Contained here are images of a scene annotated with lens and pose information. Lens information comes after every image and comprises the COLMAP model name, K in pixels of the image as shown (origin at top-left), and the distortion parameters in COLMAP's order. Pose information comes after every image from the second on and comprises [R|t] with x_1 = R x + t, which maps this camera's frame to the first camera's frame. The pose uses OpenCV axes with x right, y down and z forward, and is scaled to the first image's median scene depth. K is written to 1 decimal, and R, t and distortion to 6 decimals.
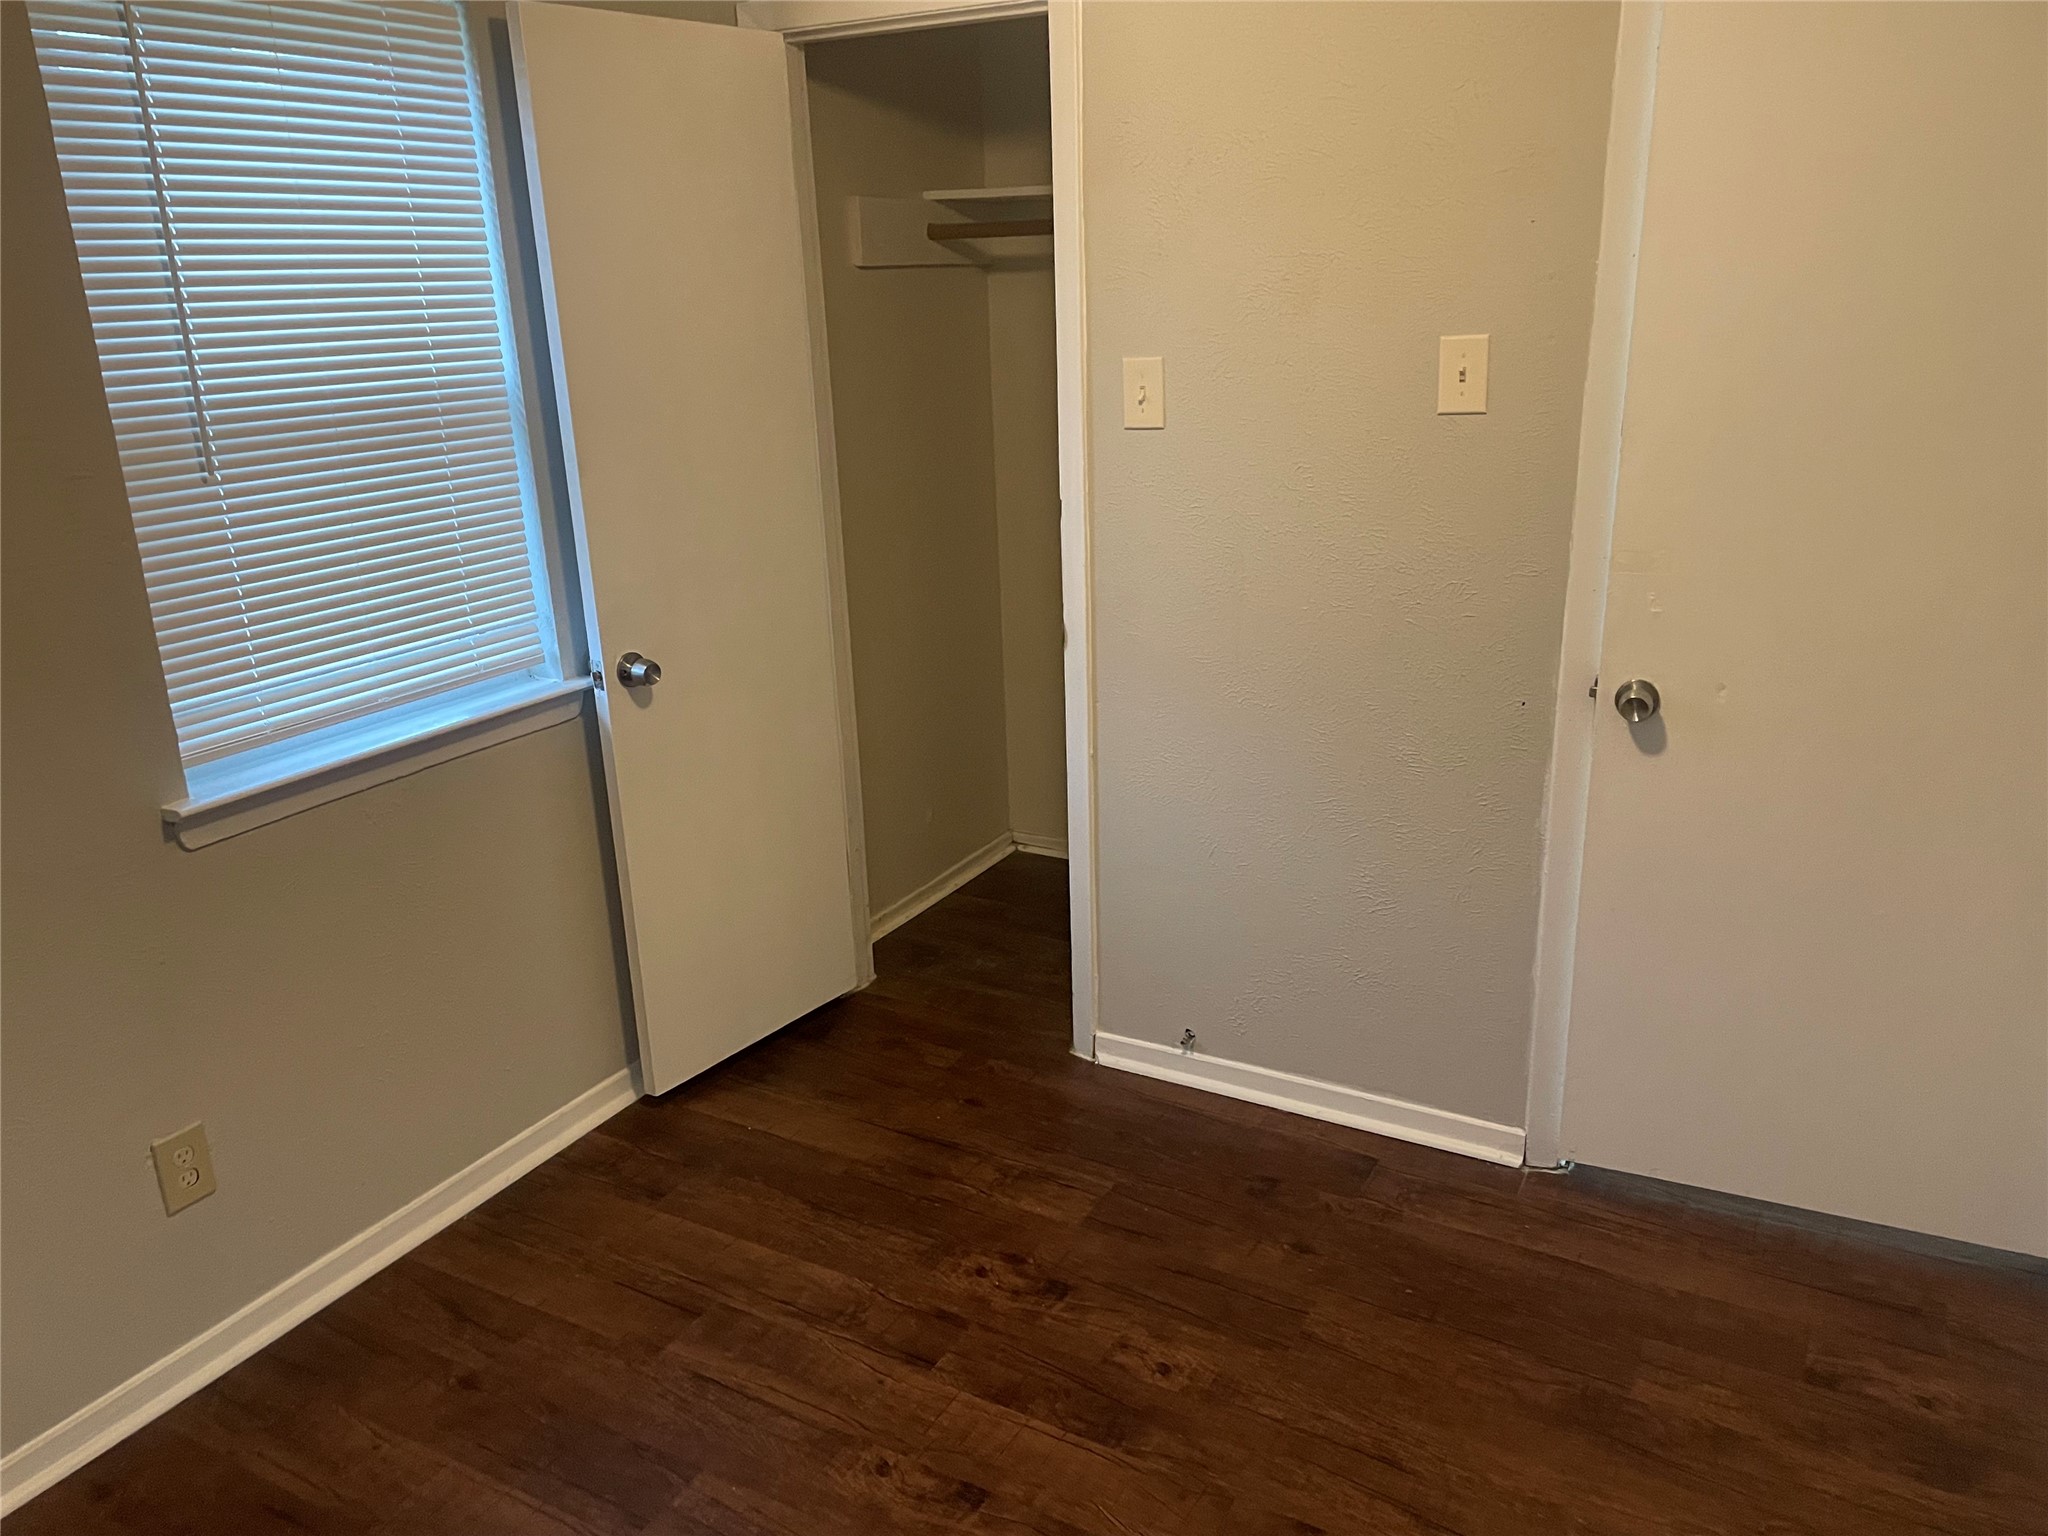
lens RADIAL K [[1458.2, 0, 1024.0], [0, 1458.2, 768.0], [0, 0, 1]] dist [-0.001000, 0.000392]
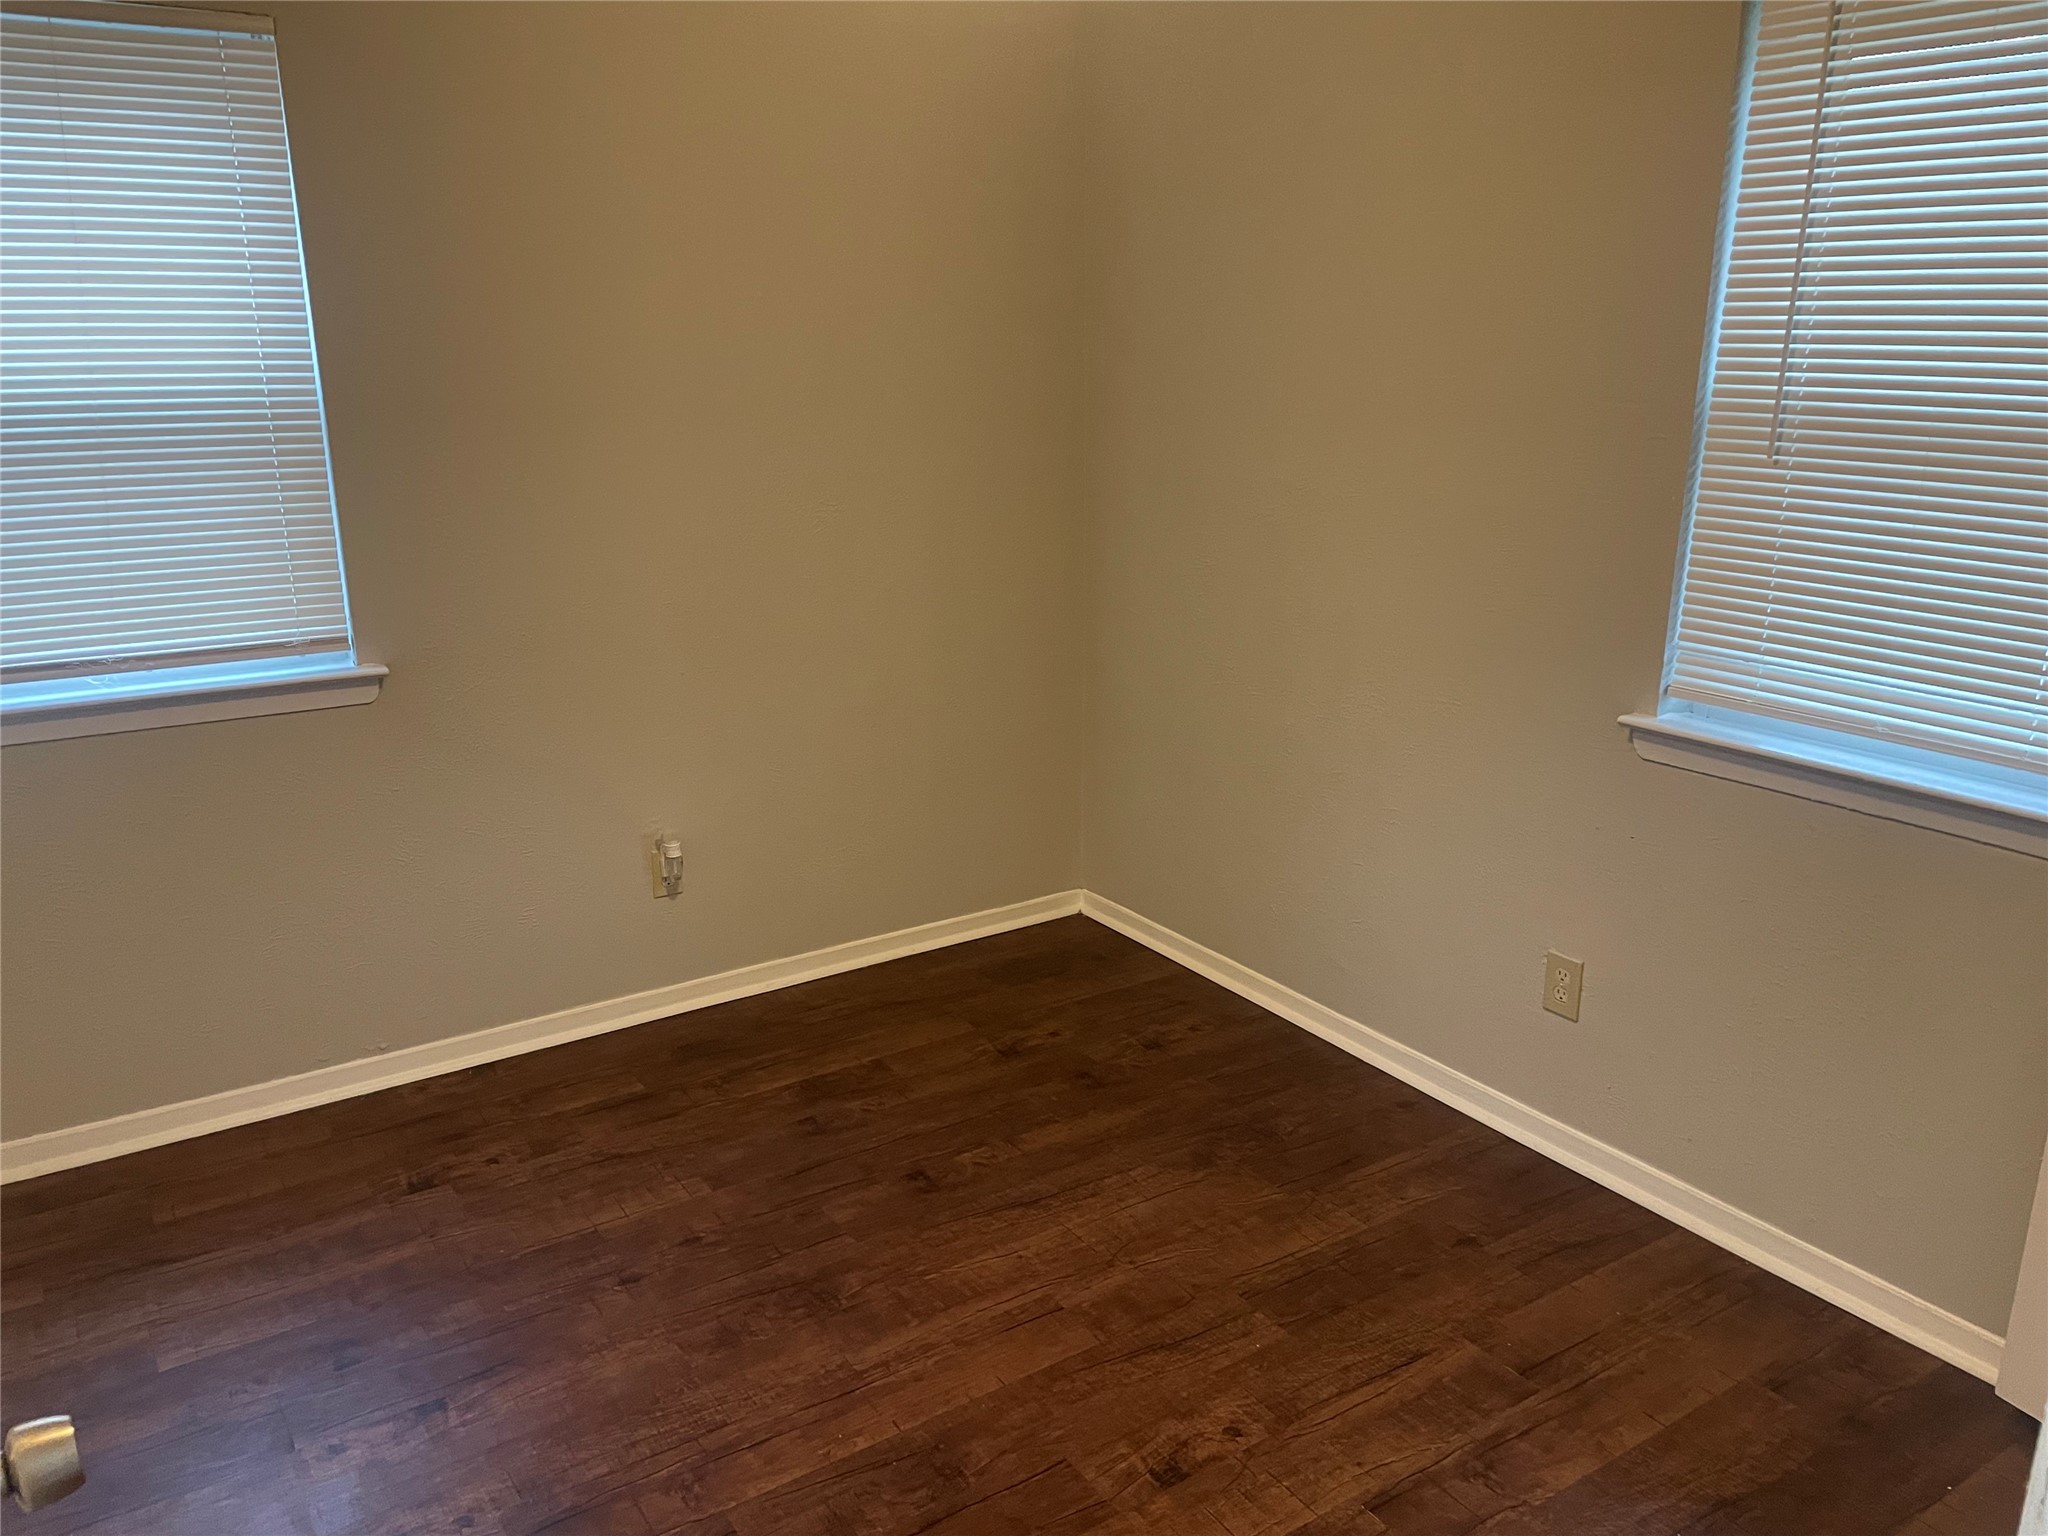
lens RADIAL K [[1488.5, 0, 1024.0], [0, 1488.5, 768.0], [0, 0, 1]] dist [0.000452, 0.000475]
pose [[-0.431960, 0.276340, -0.858514, 0.674005], [-0.271132, 0.868081, 0.415839, -0.295847], [0.860174, 0.412396, -0.300051, 0.900271]]
